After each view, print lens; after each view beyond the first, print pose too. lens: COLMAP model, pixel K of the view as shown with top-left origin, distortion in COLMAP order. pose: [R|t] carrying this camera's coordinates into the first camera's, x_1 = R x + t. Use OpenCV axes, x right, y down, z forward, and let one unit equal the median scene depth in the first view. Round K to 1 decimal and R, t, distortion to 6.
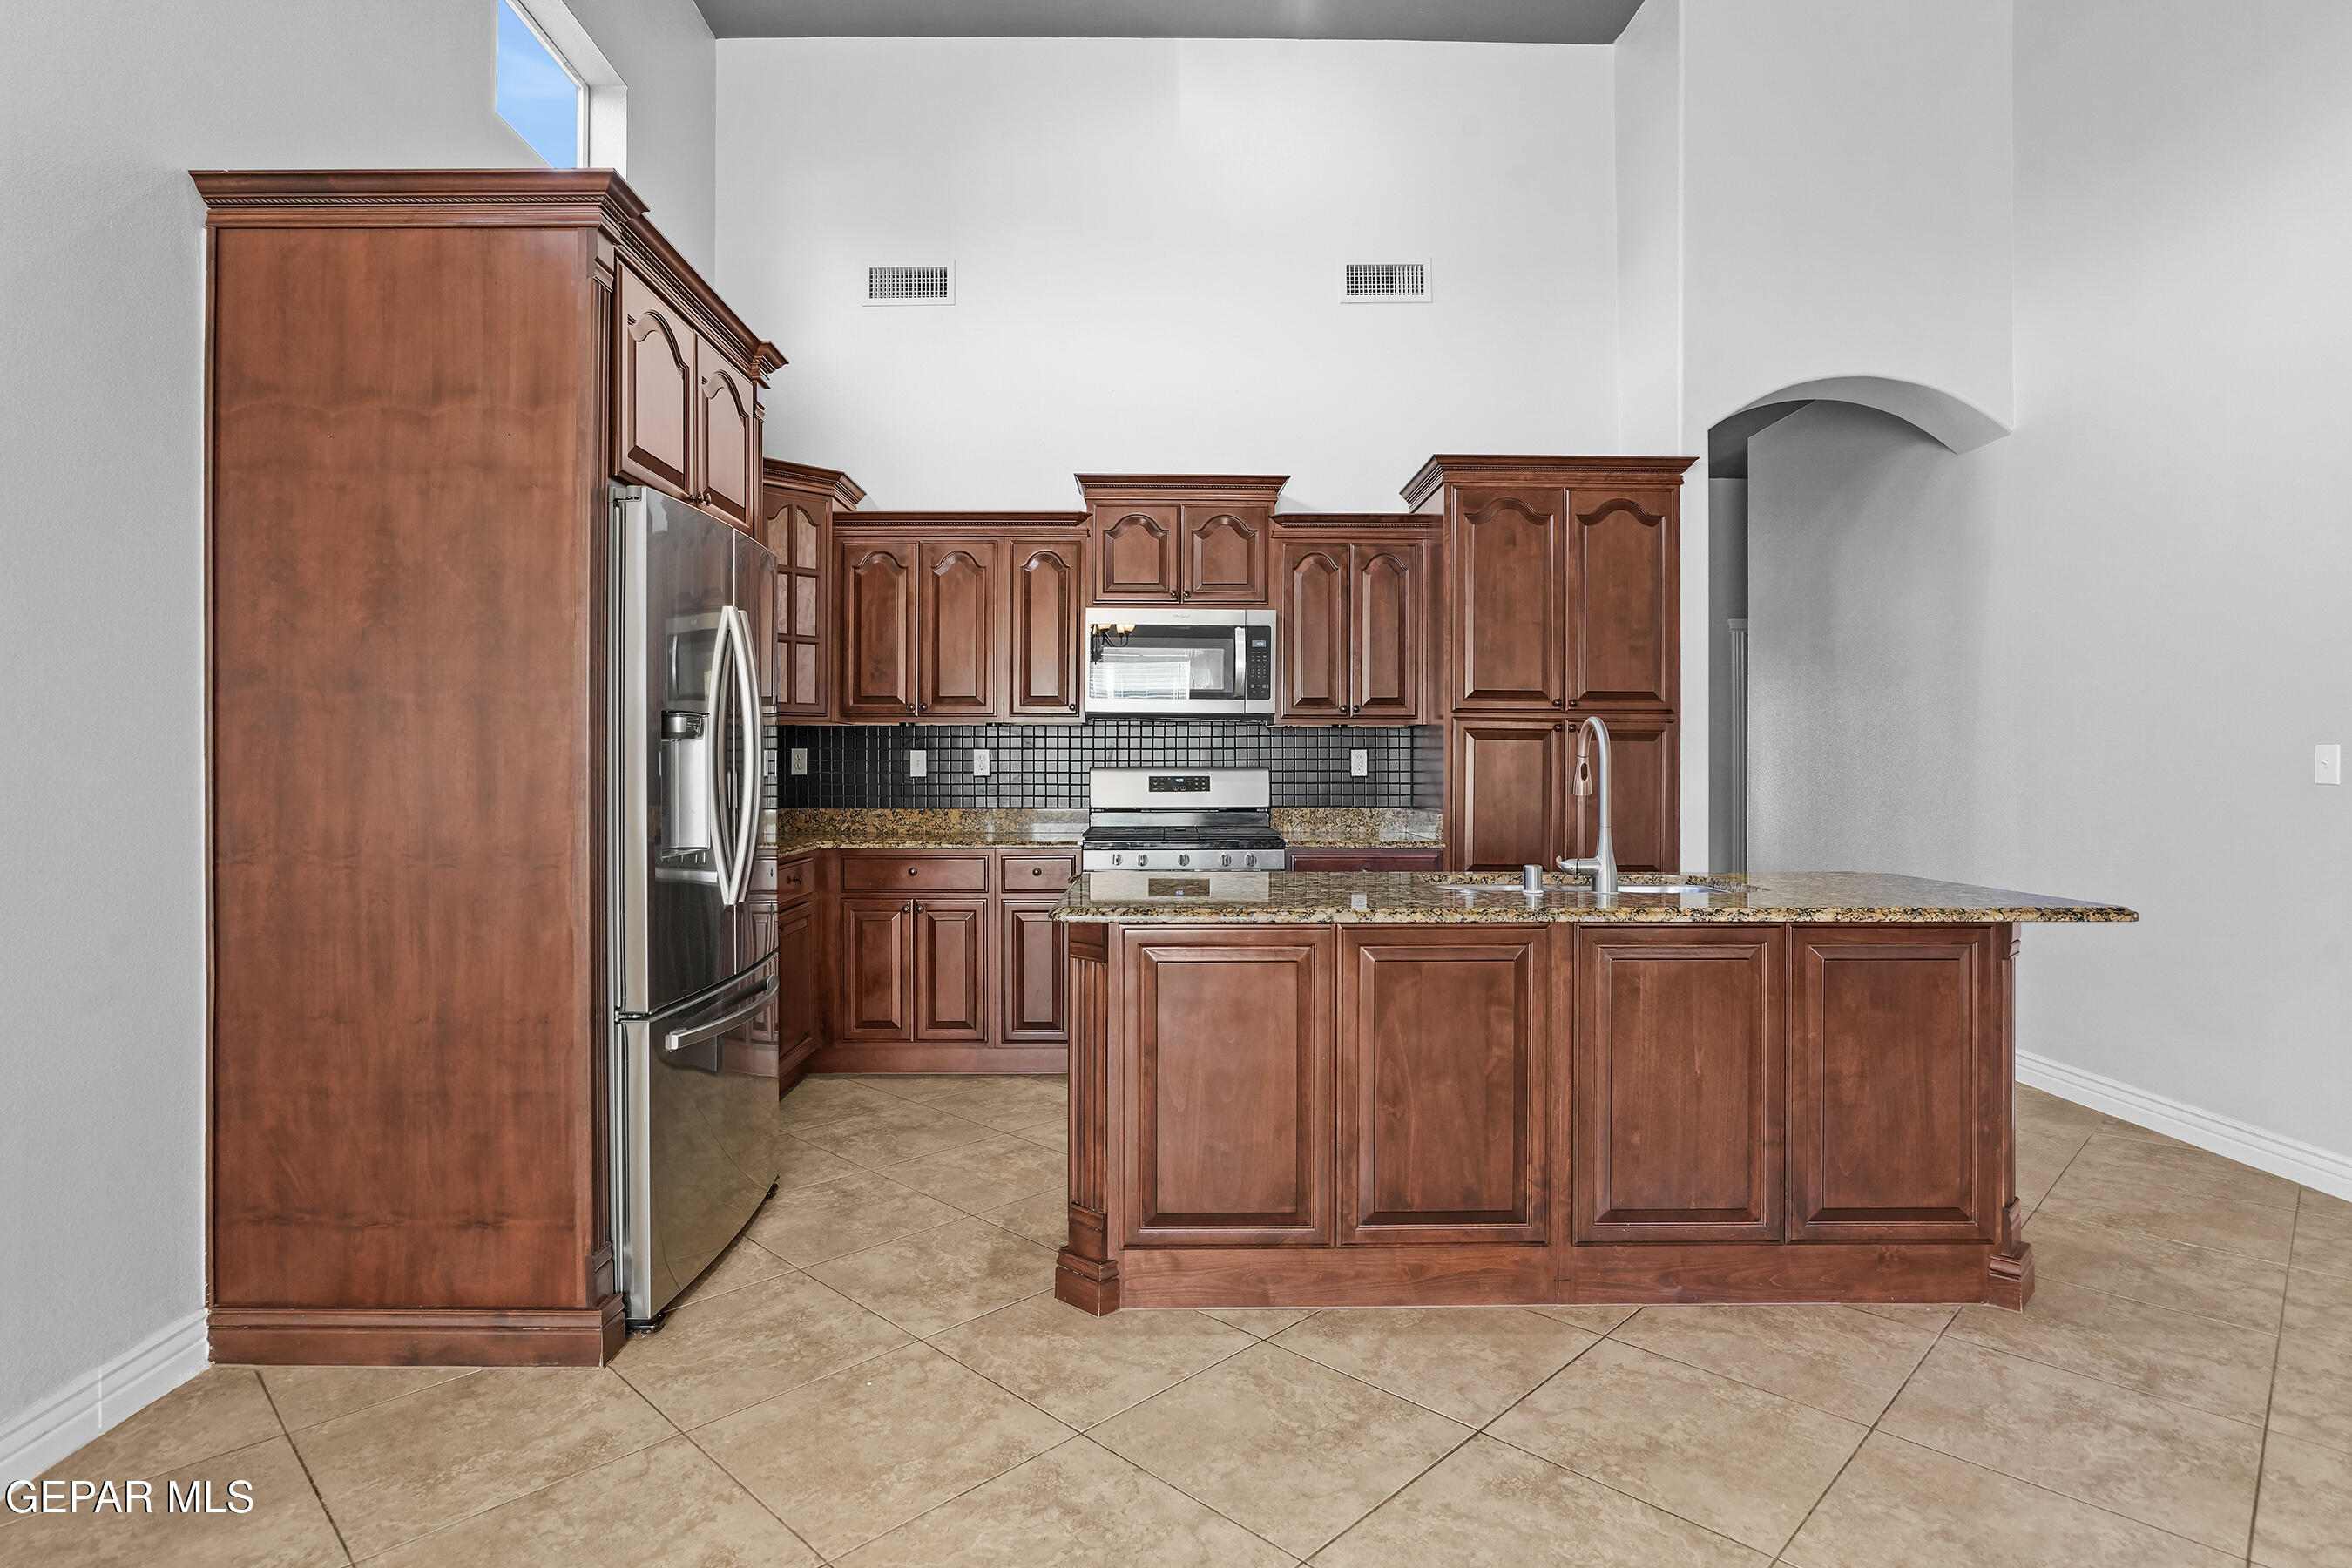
lens RADIAL K [[1227.3, 0, 1162.1], [0, 1227.3, 750.1], [0, 0, 1]] dist [-0.015064, 0.005026]
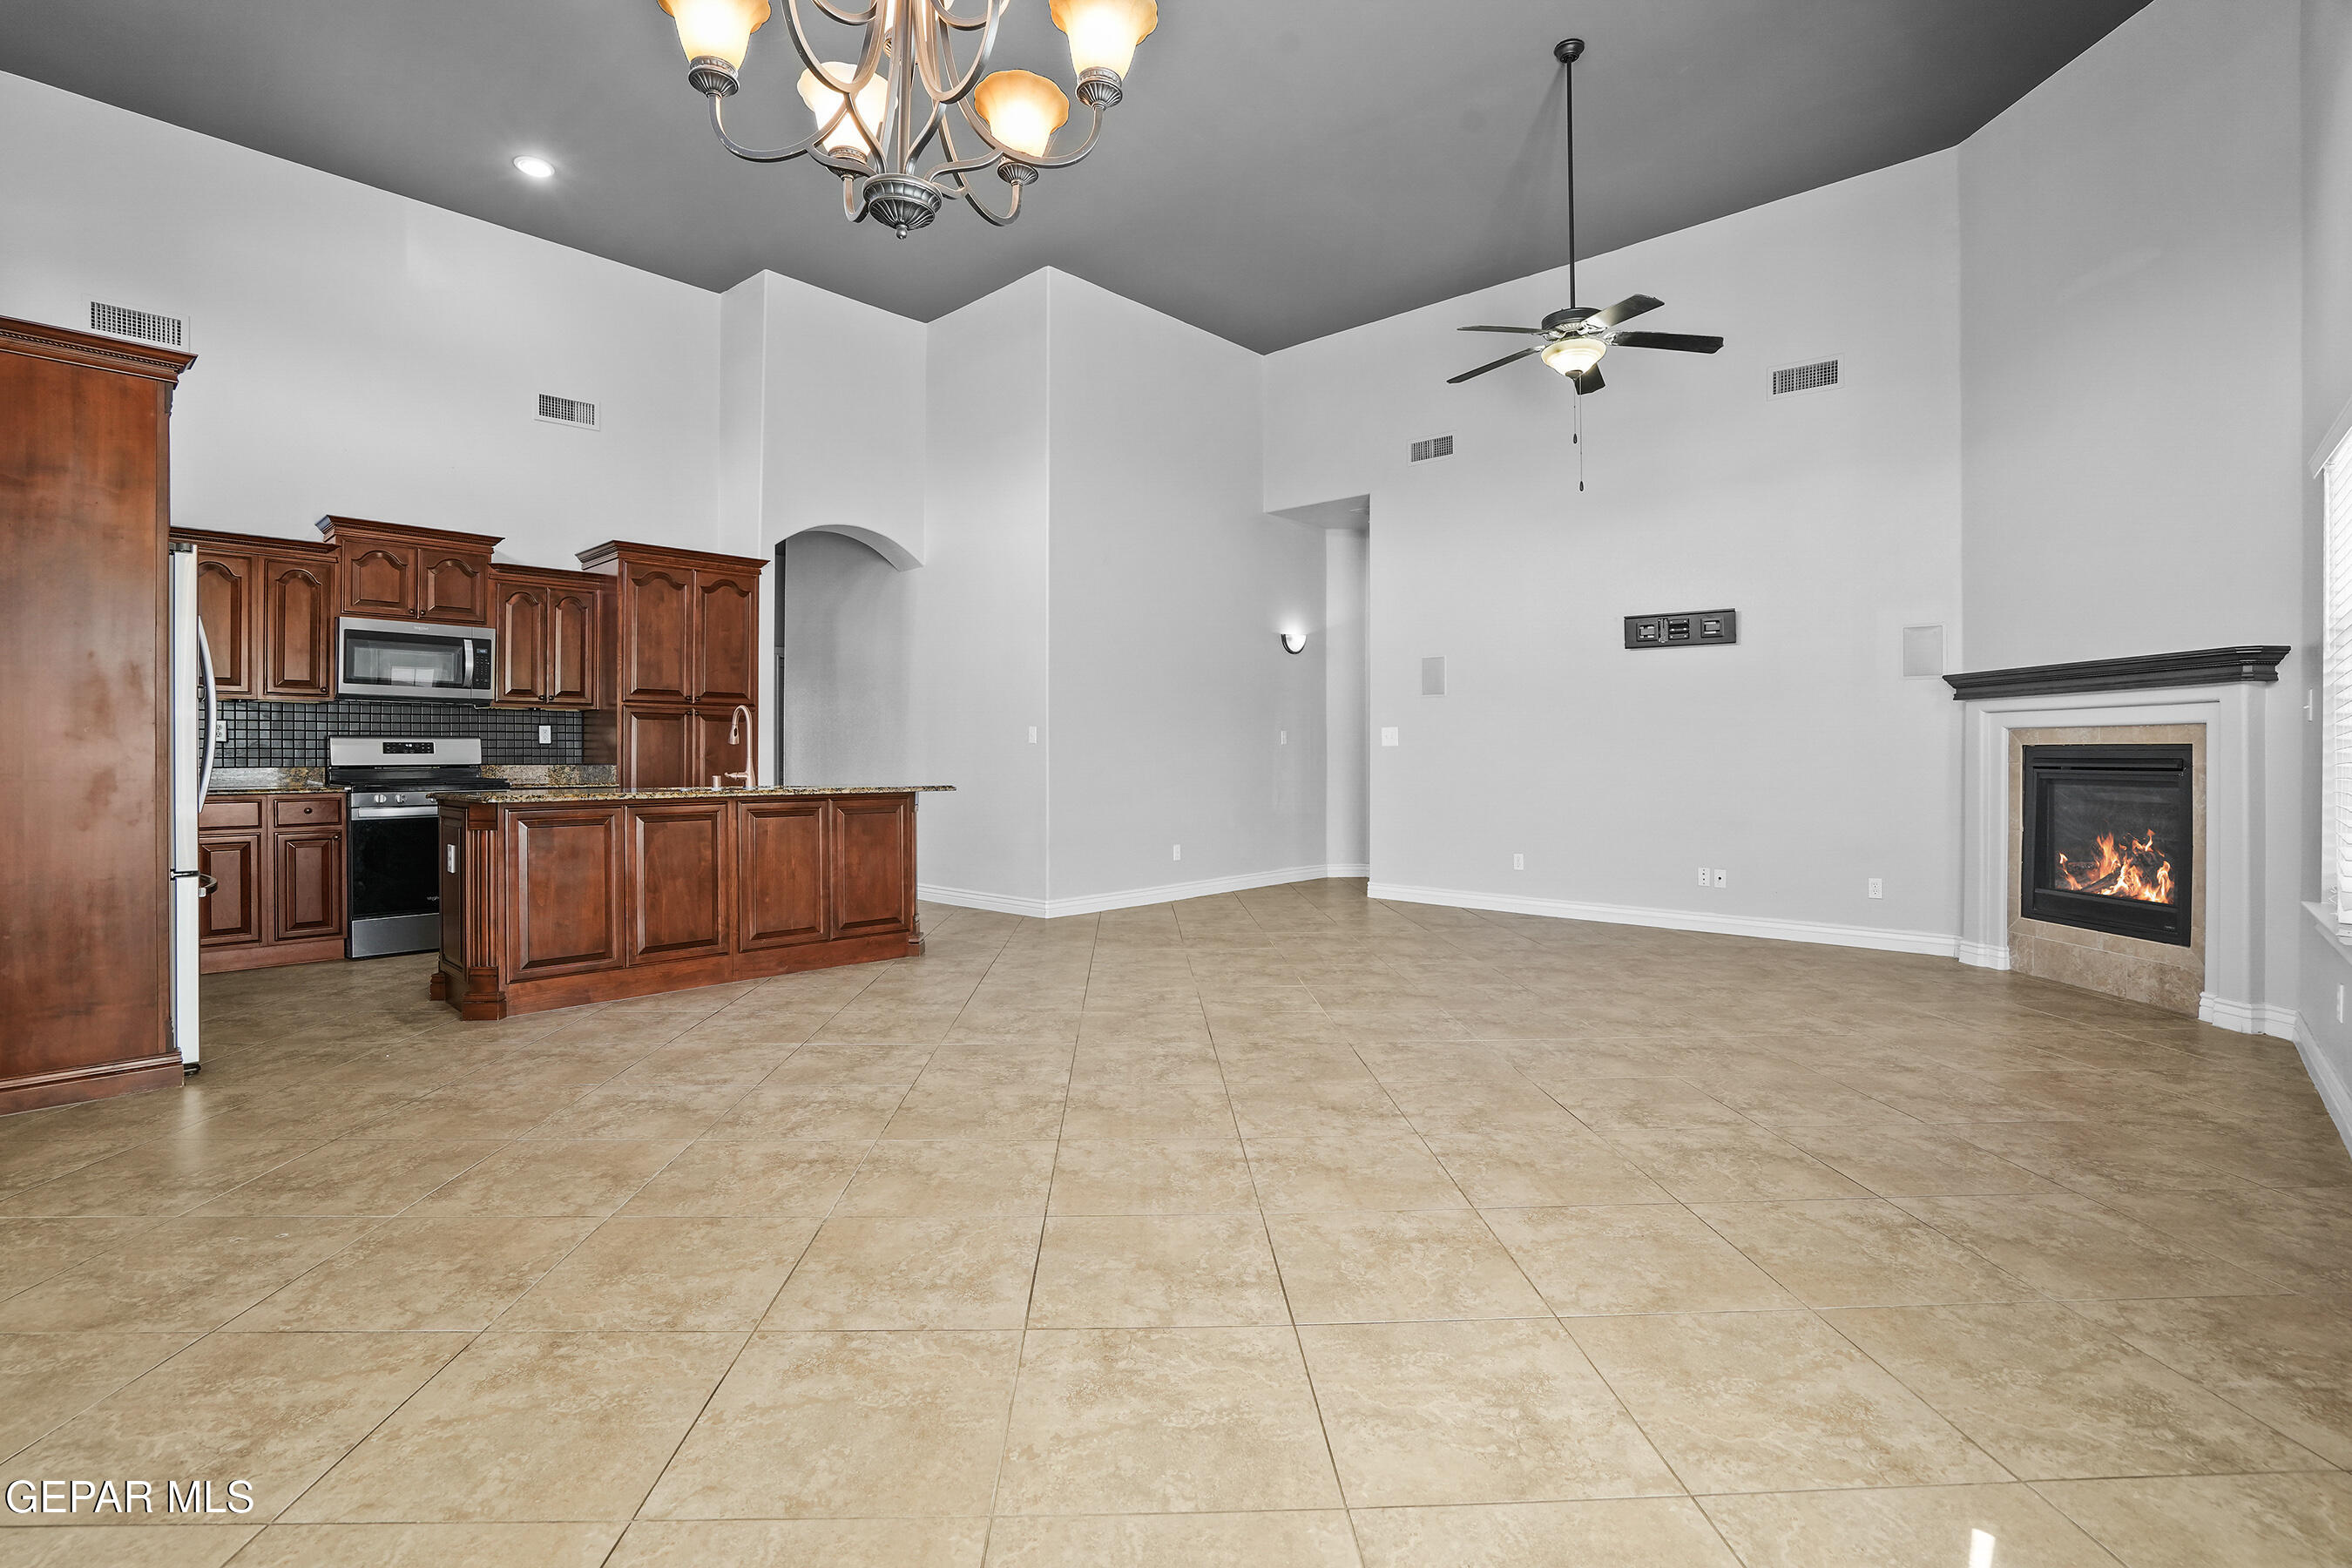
lens RADIAL K [[1076.8, 0, 1172.7], [0, 1076.8, 747.5], [0, 0, 1]] dist [-0.032080, 0.001285]
pose [[0.677286, 0.001077, 0.735719, -0.299687], [-0.002879, 0.999995, 0.001186, 0.024638], [-0.735714, -0.002921, 0.677286, -0.466795]]
